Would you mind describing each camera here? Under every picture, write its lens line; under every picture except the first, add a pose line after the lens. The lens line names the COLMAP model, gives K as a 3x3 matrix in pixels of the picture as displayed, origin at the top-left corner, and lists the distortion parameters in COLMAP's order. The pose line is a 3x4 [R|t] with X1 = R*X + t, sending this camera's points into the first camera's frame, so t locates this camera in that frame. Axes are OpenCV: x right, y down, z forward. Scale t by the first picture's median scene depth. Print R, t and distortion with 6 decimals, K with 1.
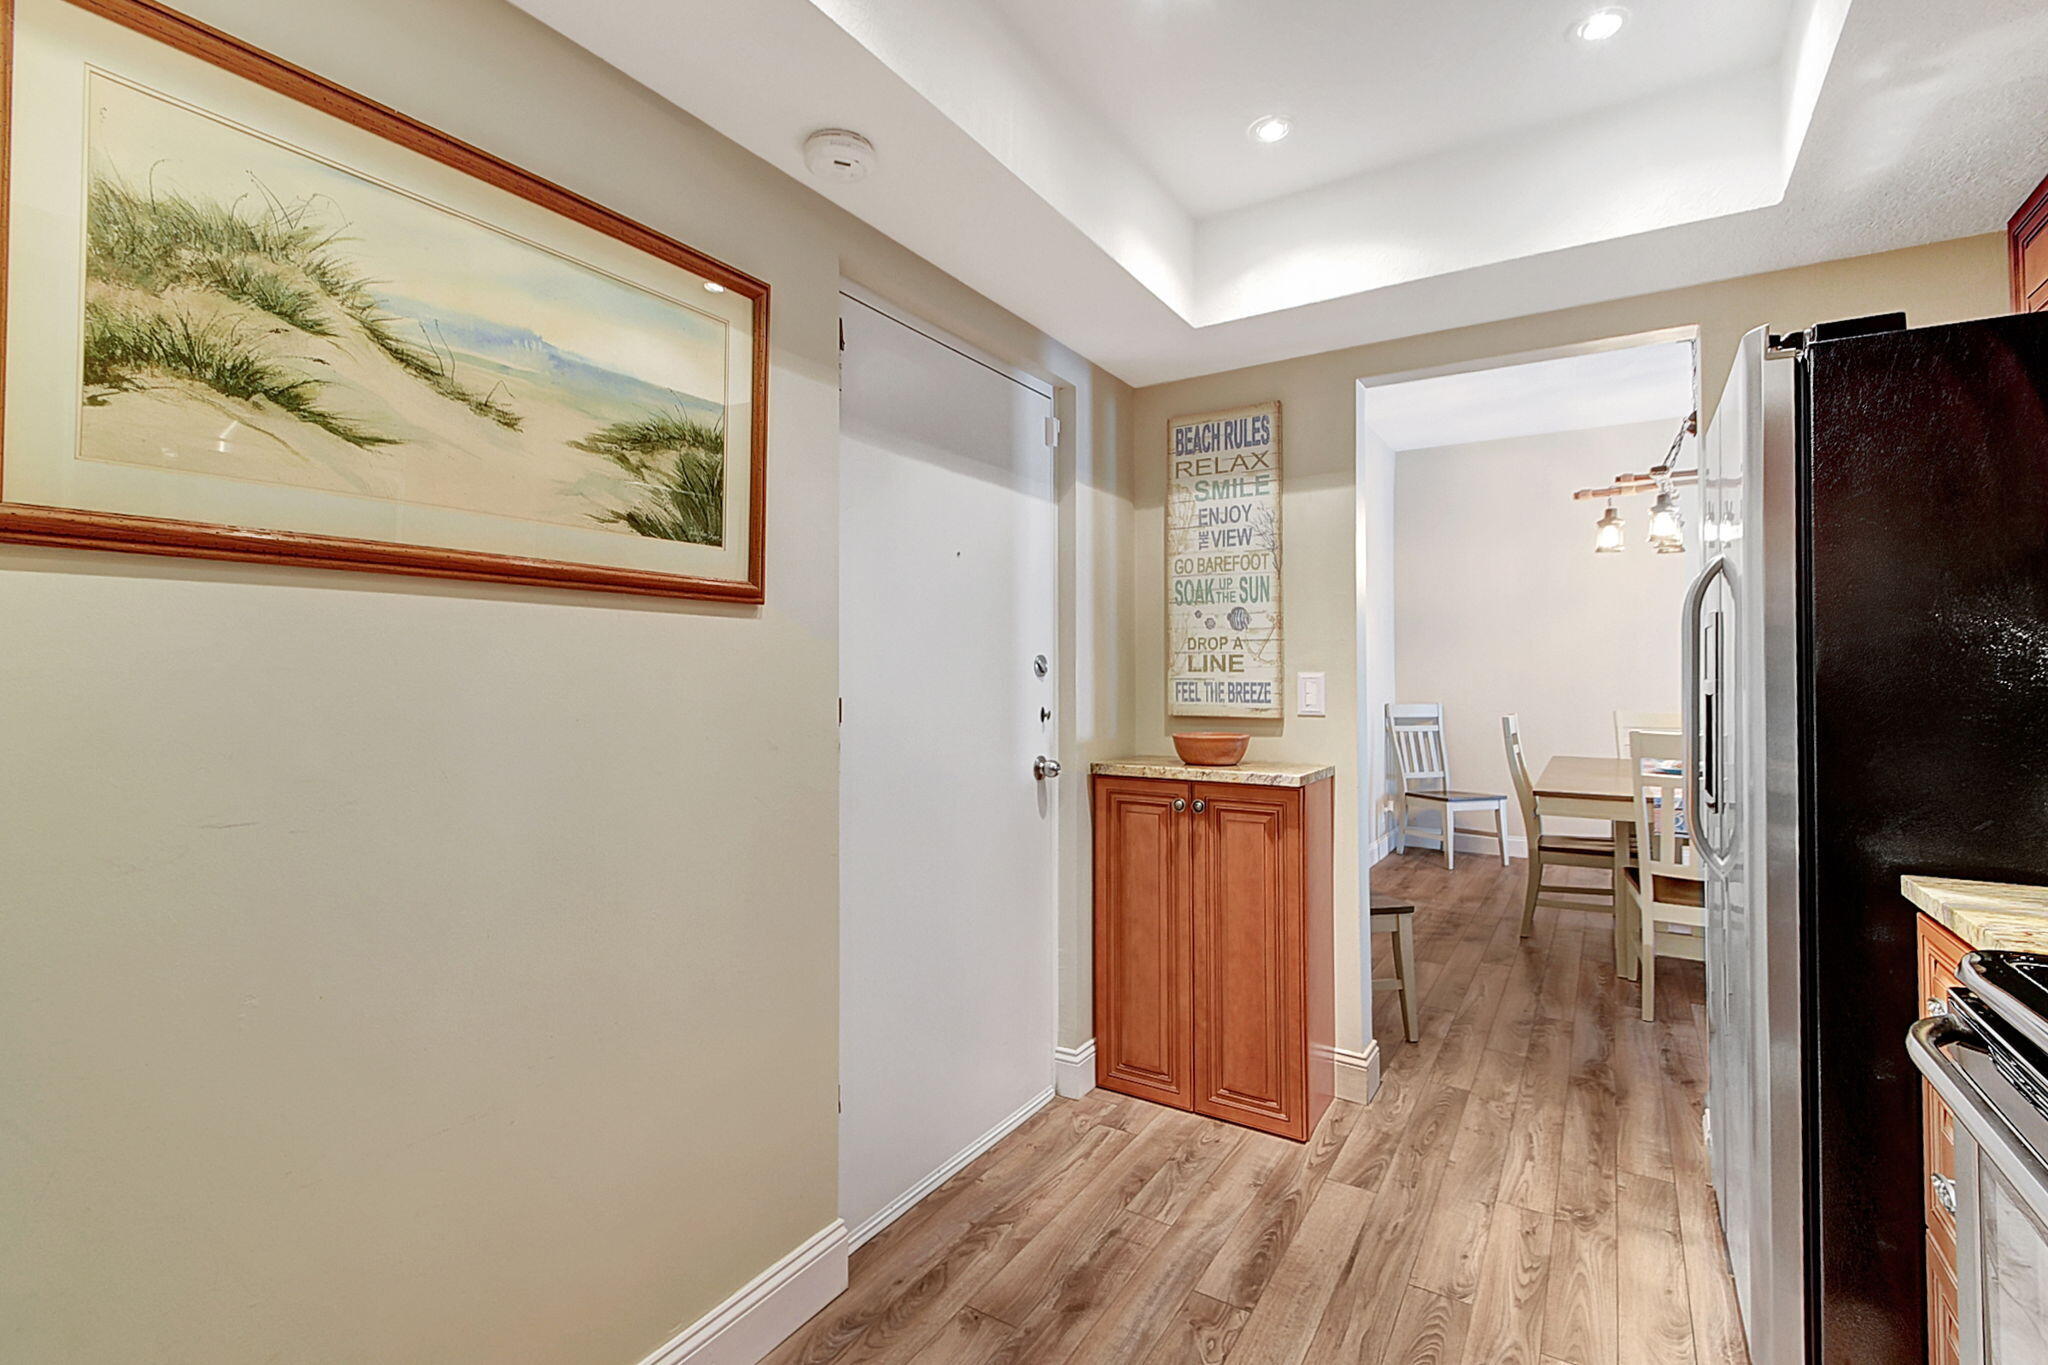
lens RADIAL K [[934.4, 0, 1021.7], [0, 934.4, 642.5], [0, 0, 1]] dist [0.023935, -0.000024]
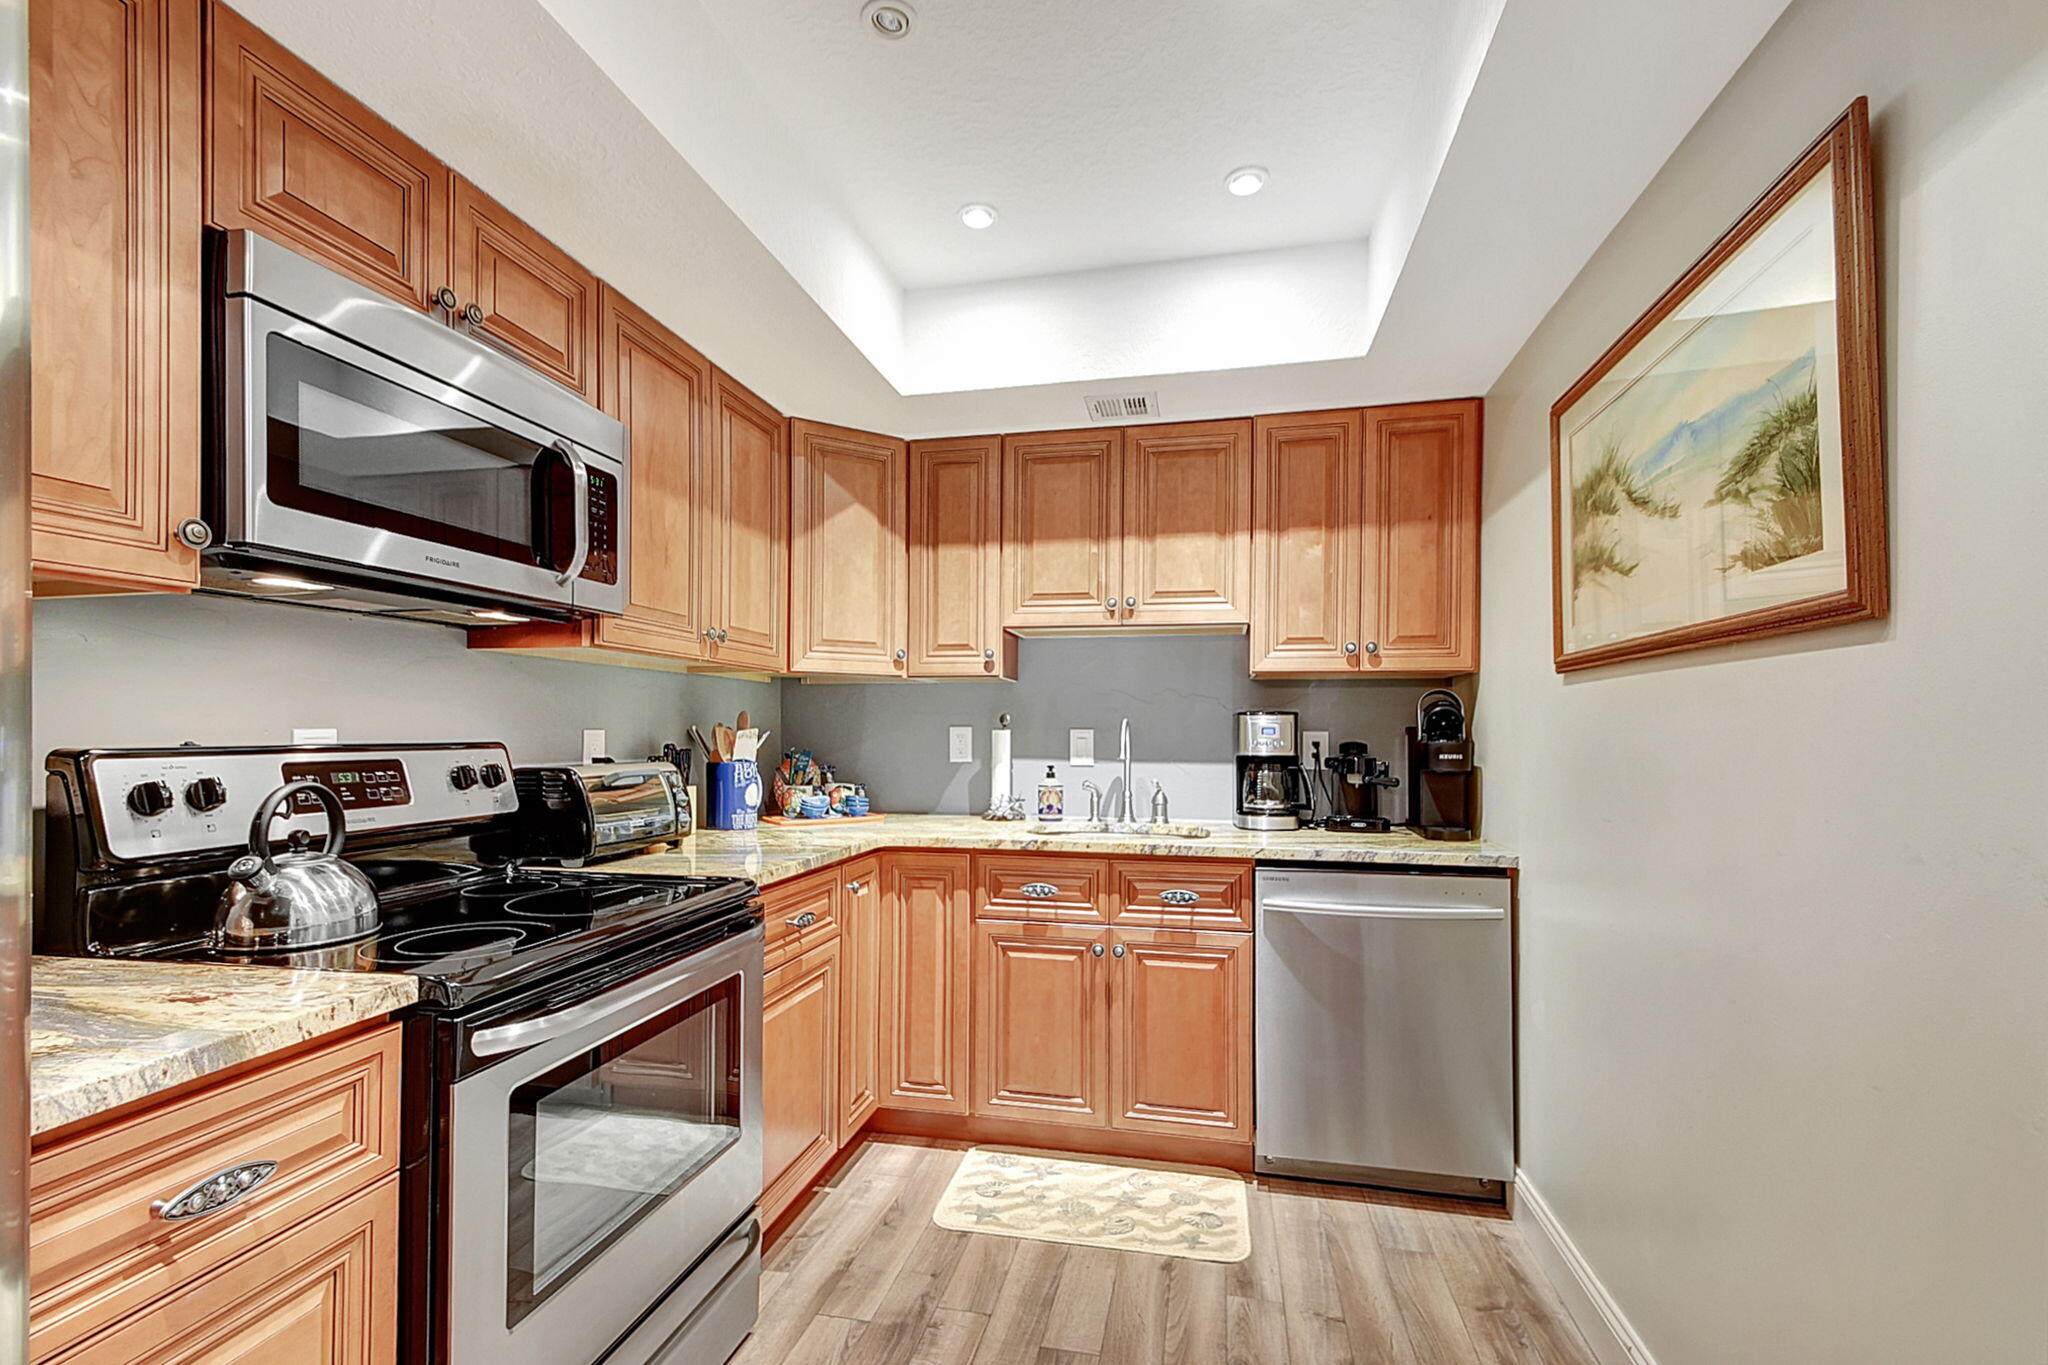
lens RADIAL K [[924.9, 0, 1024.3], [0, 924.9, 734.2], [0, 0, 1]] dist [0.020993, -0.019063]
pose [[-0.938734, -0.002080, -0.344638, 0.259171], [0.006302, 0.999711, -0.023200, 0.025216], [0.344586, -0.023950, -0.938449, 0.793104]]
